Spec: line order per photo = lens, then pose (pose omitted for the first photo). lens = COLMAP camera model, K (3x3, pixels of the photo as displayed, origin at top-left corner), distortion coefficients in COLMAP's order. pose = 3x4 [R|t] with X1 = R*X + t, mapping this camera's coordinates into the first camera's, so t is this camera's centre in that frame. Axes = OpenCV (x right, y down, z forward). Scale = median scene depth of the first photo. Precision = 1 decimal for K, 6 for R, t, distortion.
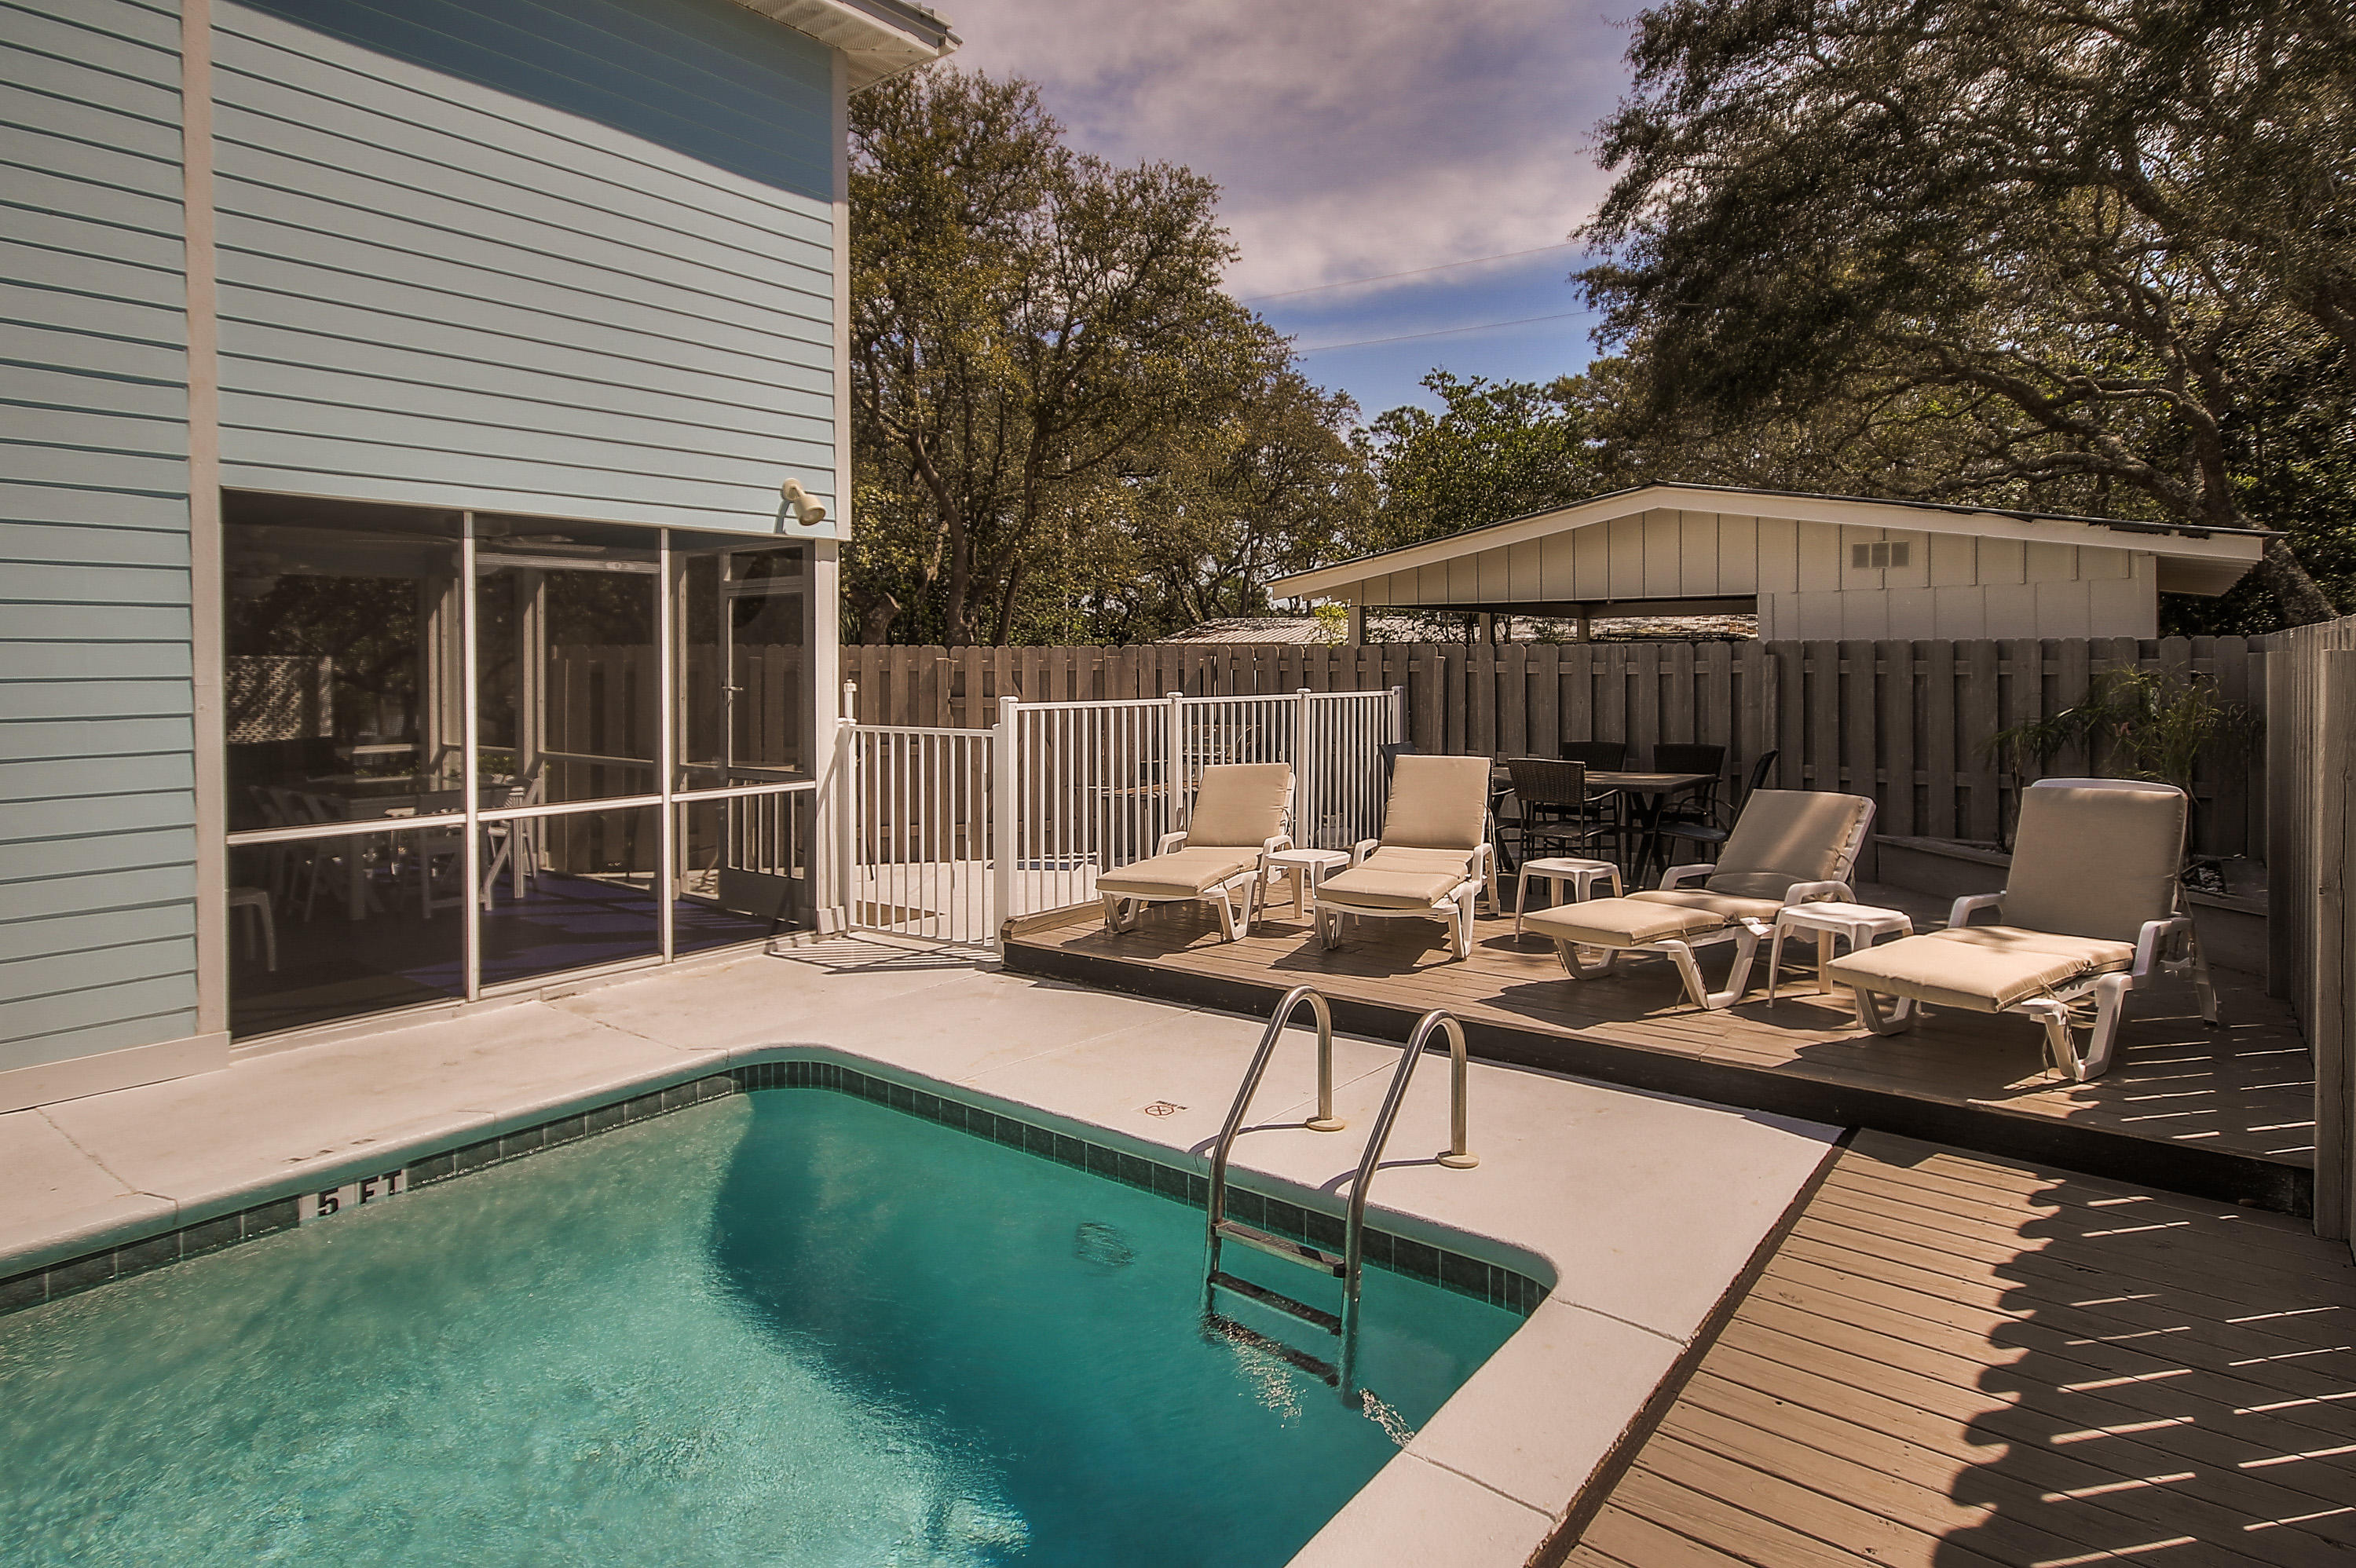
lens RADIAL K [[1265.5, 0, 1178.0], [0, 1265.5, 784.0], [0, 0, 1]] dist [0.001913, 0.000583]
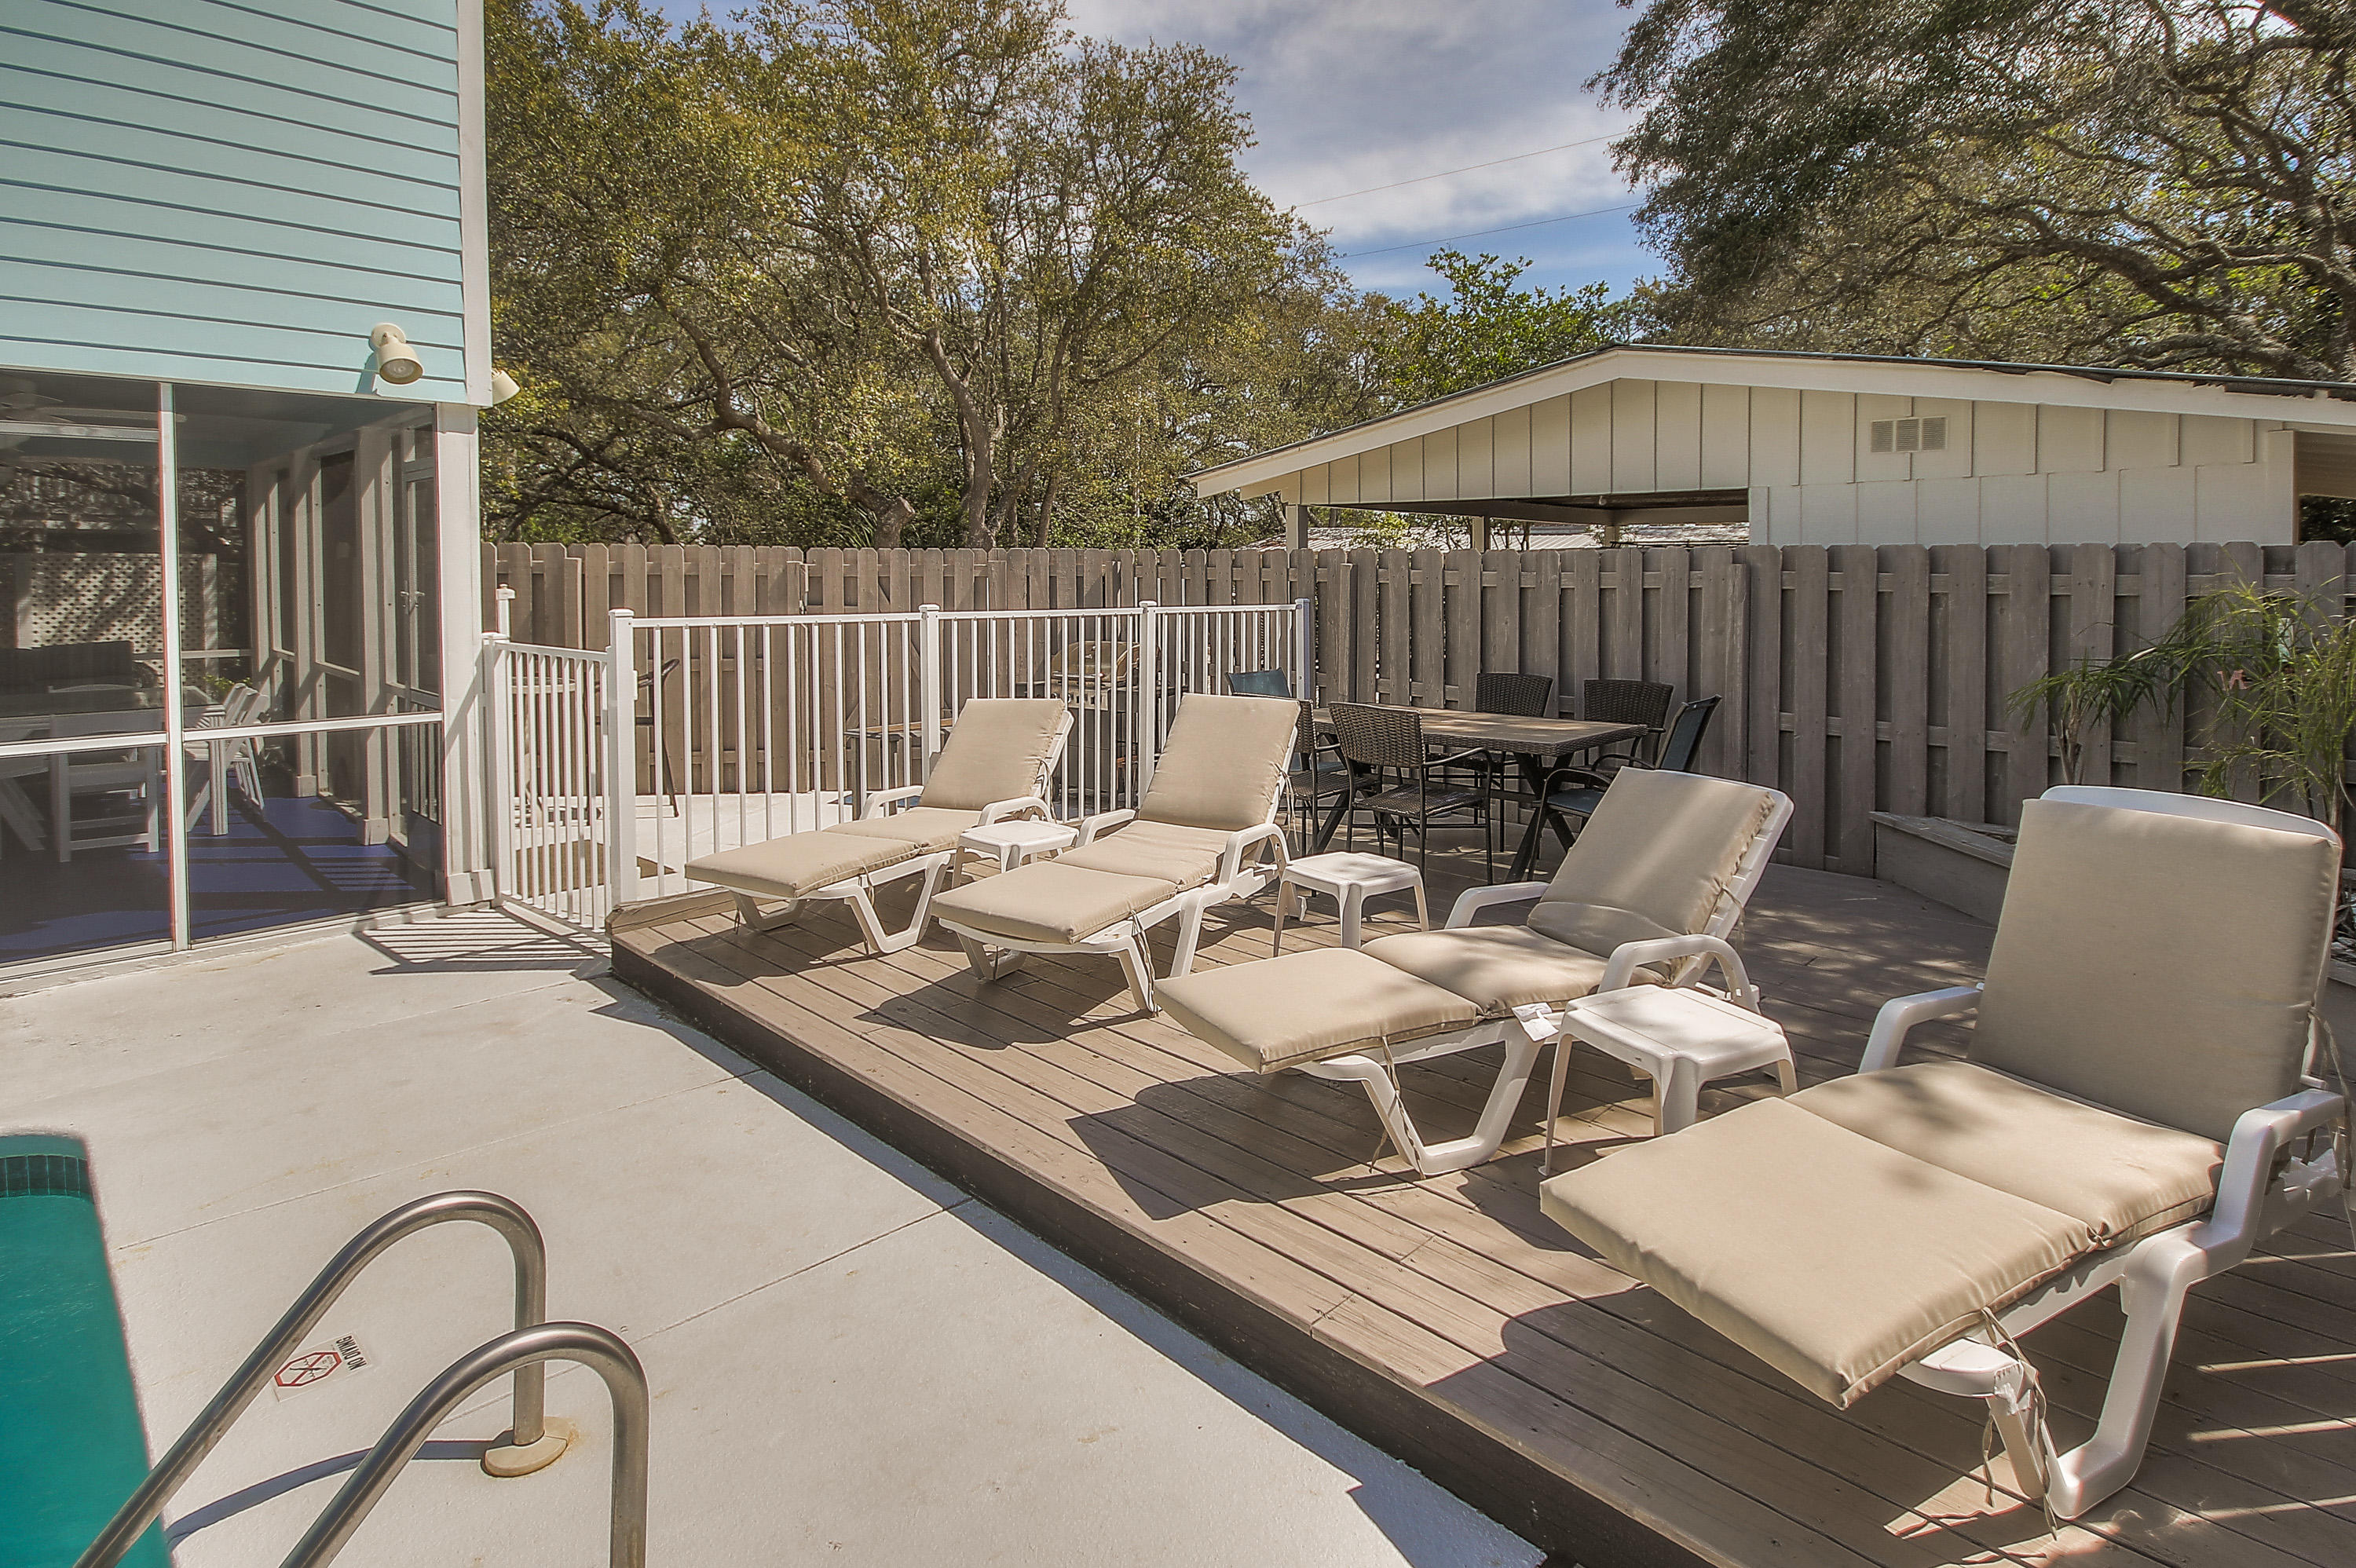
lens RADIAL K [[1156.3, 0, 1209.7], [0, 1156.3, 690.5], [0, 0, 1]] dist [0.006930, -0.010420]
pose [[0.995121, 0.019443, -0.096729, 0.247588], [-0.018782, 0.999794, 0.007747, -0.029438], [0.096860, -0.005893, 0.995281, 0.316842]]
